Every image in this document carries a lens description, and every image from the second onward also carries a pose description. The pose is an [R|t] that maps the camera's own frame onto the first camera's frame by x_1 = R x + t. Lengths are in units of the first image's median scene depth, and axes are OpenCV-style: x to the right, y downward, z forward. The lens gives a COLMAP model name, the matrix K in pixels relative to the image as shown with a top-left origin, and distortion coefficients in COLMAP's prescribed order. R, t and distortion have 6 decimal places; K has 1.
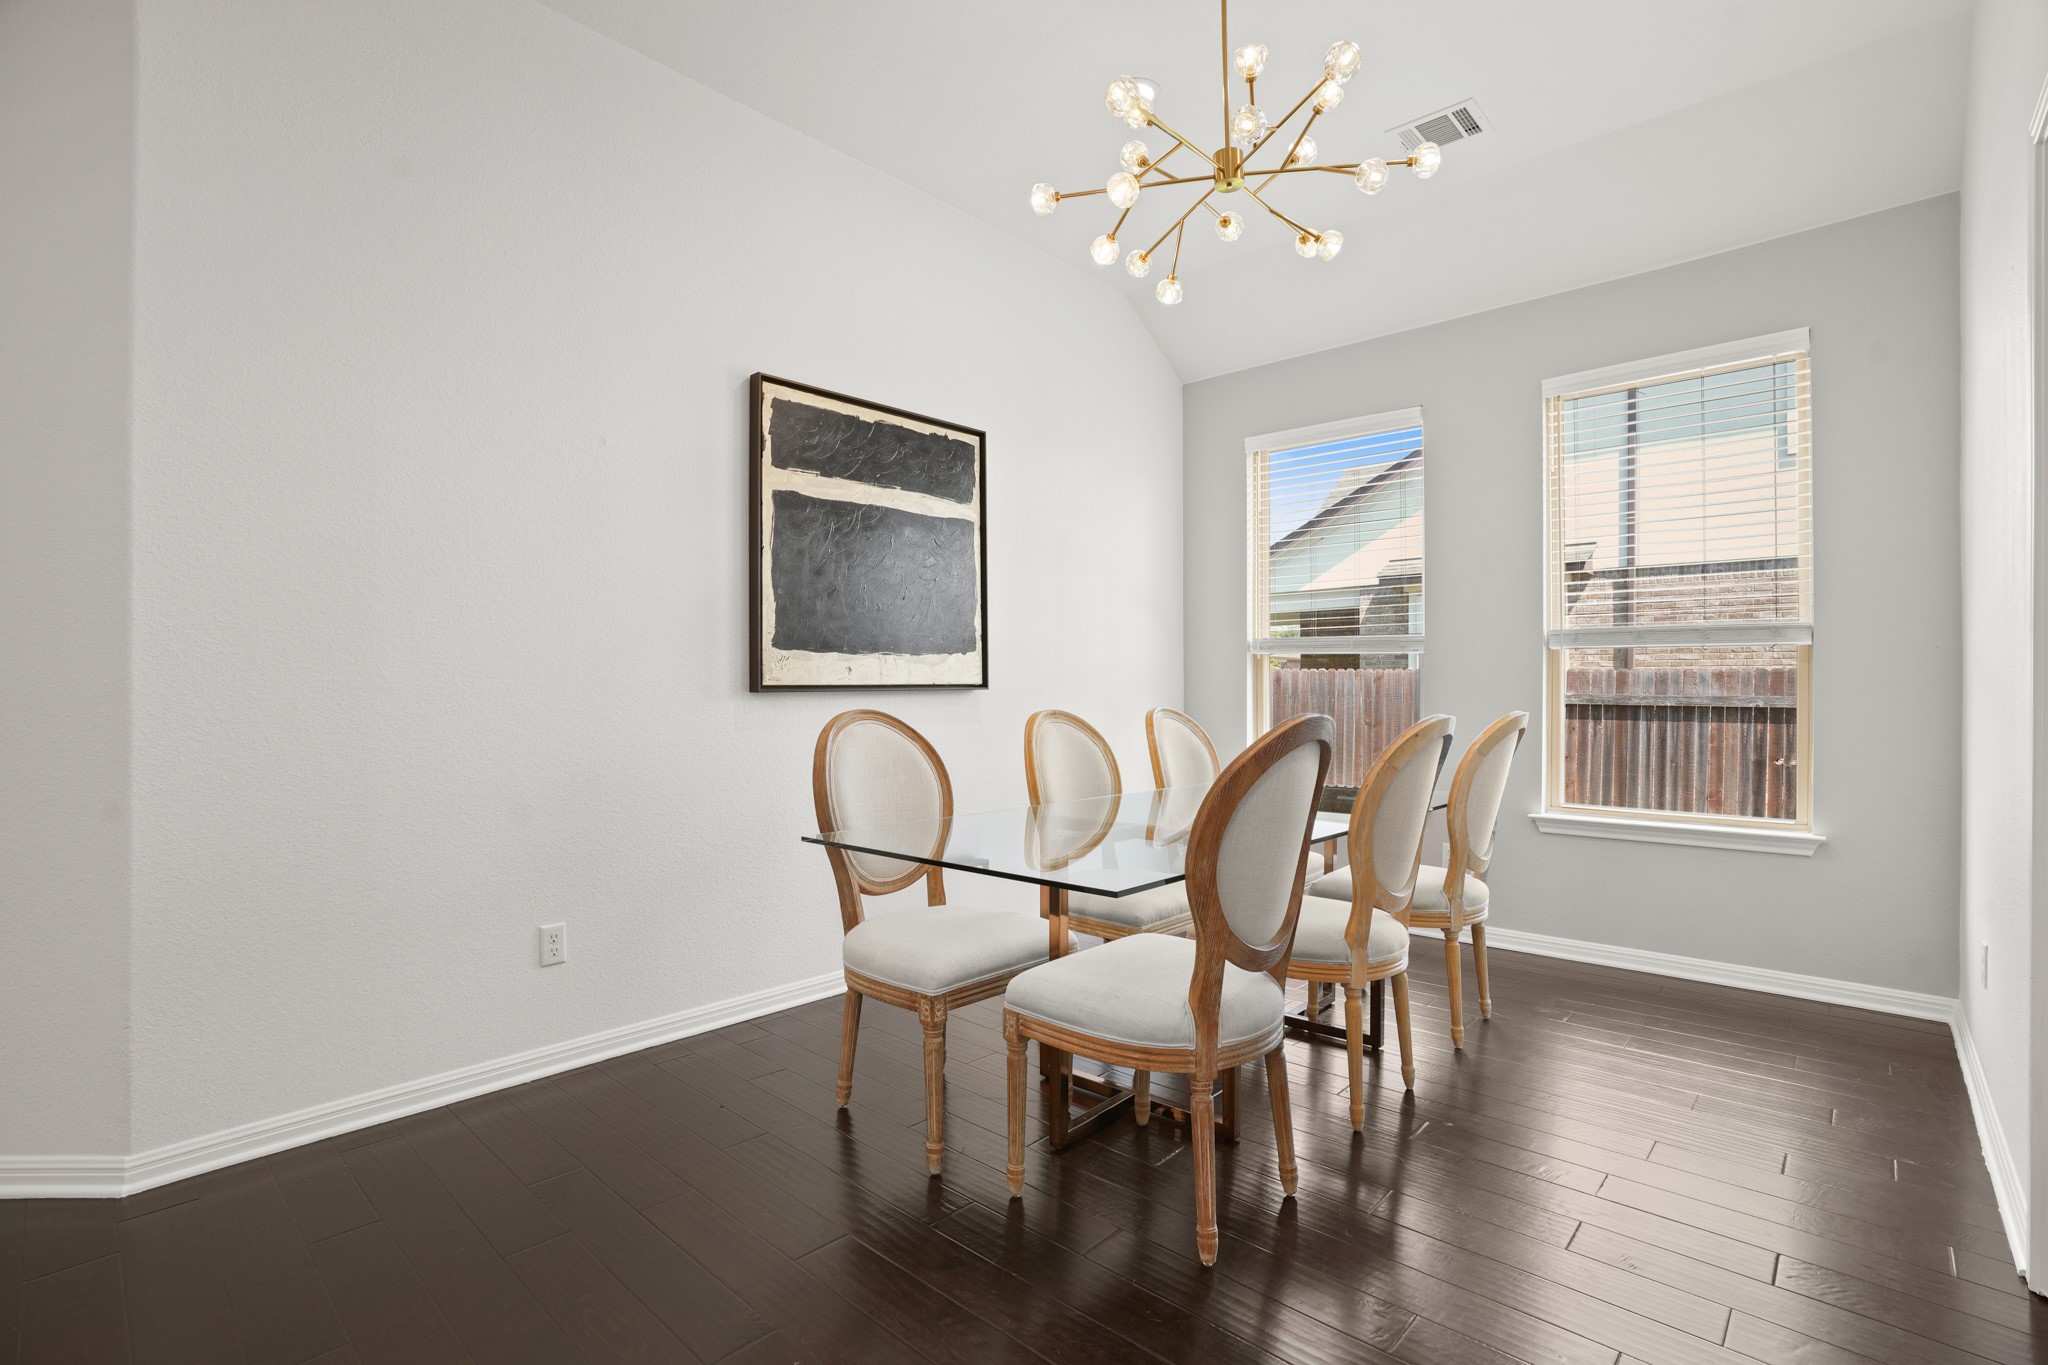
lens RADIAL K [[934.8, 0, 1028.0], [0, 934.8, 691.9], [0, 0, 1]] dist [-0.000521, 0.002350]
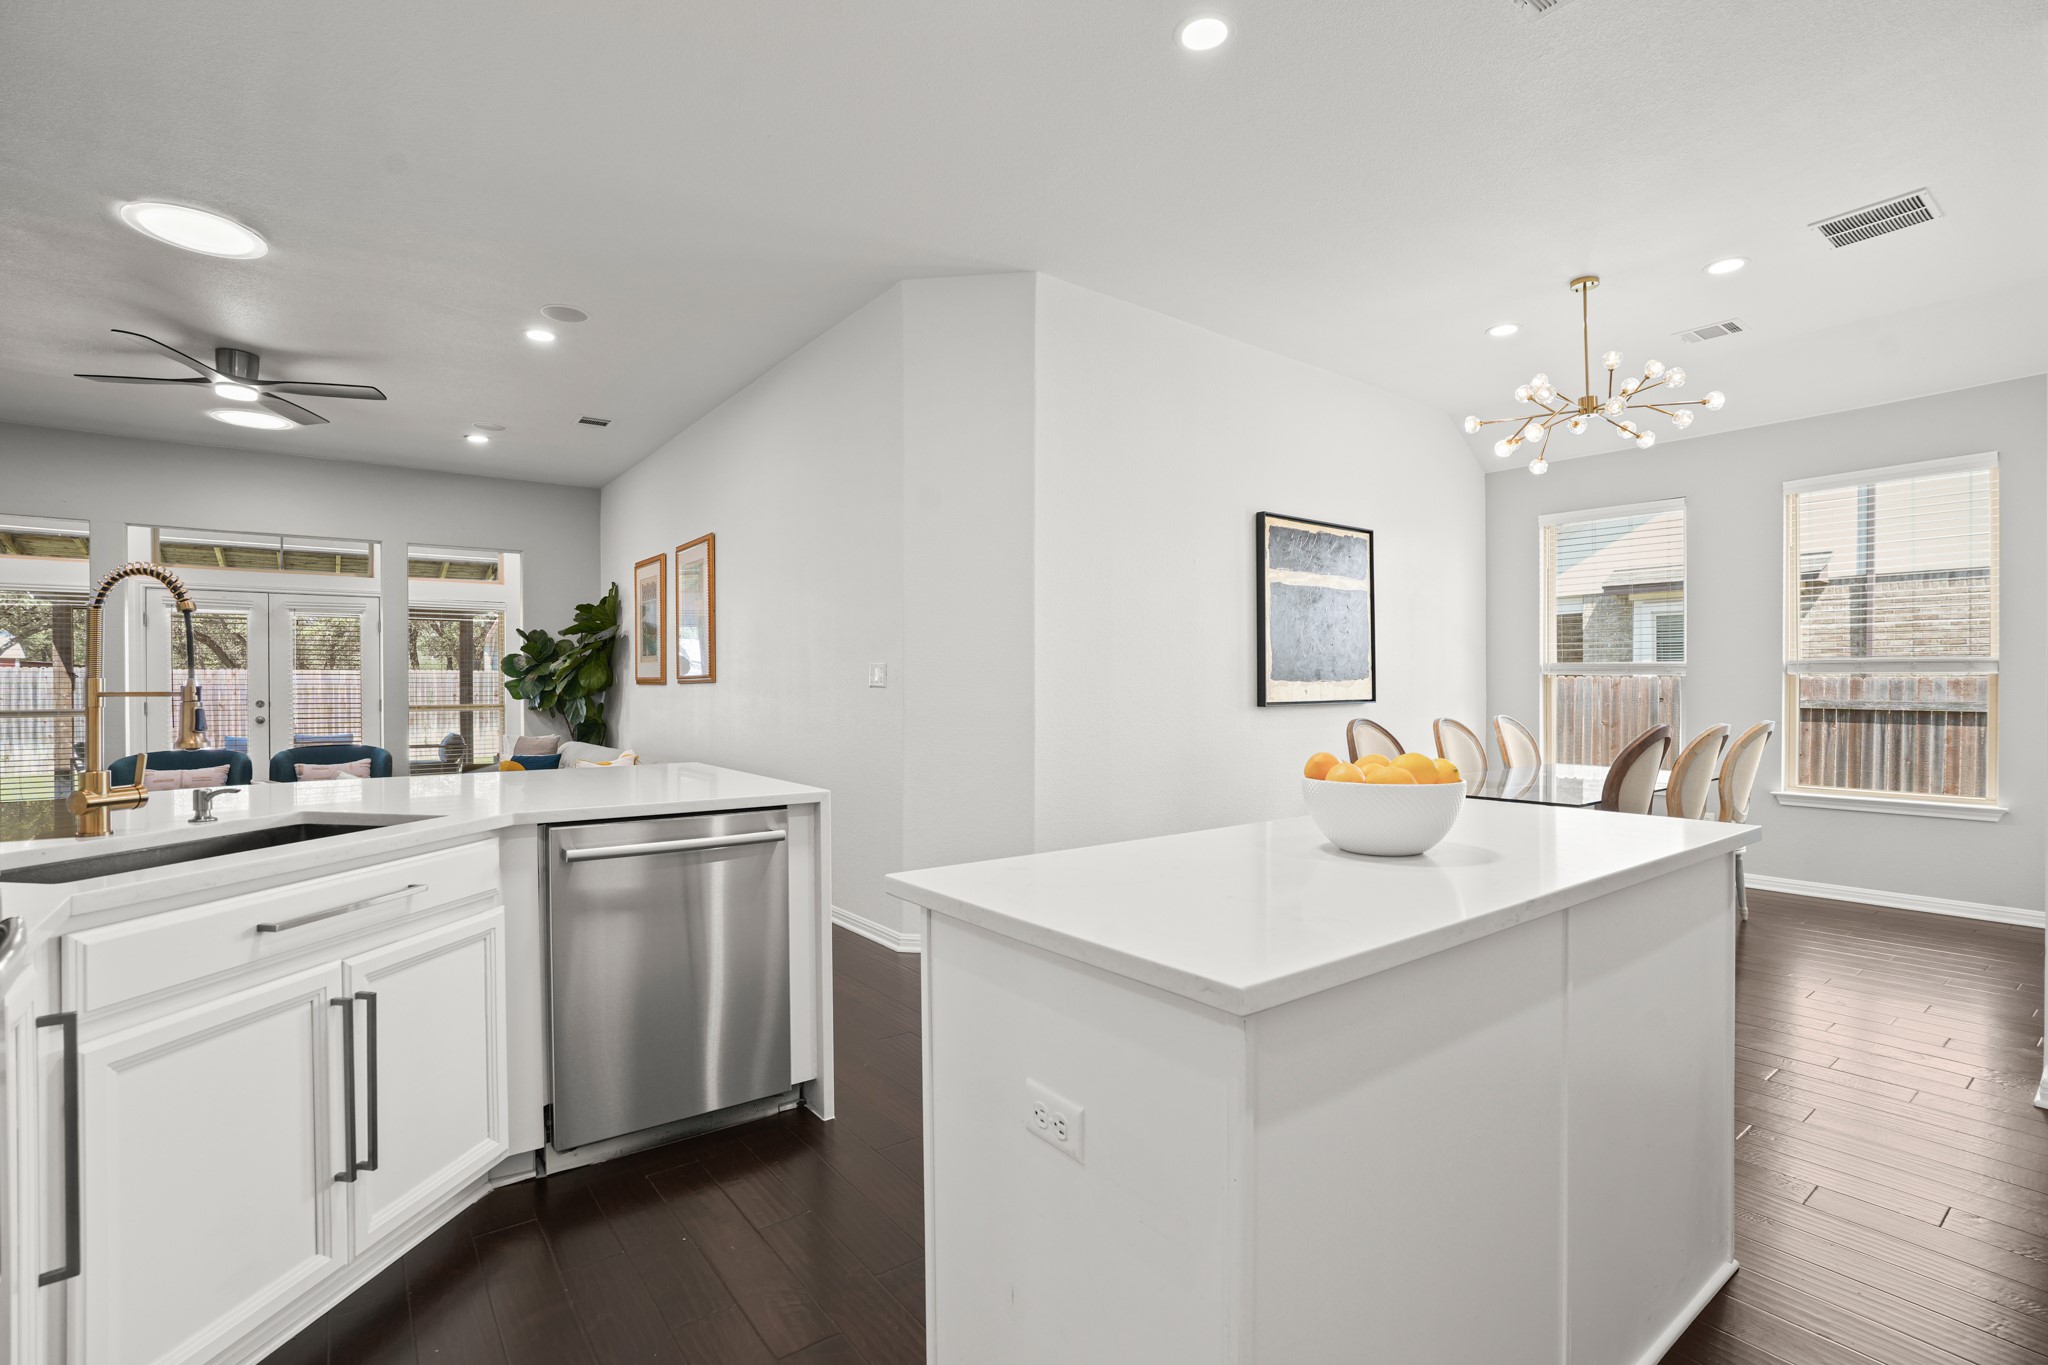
lens RADIAL K [[934.8, 0, 1023.9], [0, 934.8, 689.0], [0, 0, 1]] dist [-0.000521, 0.002350]
pose [[0.985808, 0.000982, -0.167873, -0.162592], [-0.000407, 0.999994, 0.003458, -0.013924], [0.167876, -0.003341, 0.985802, -0.278355]]
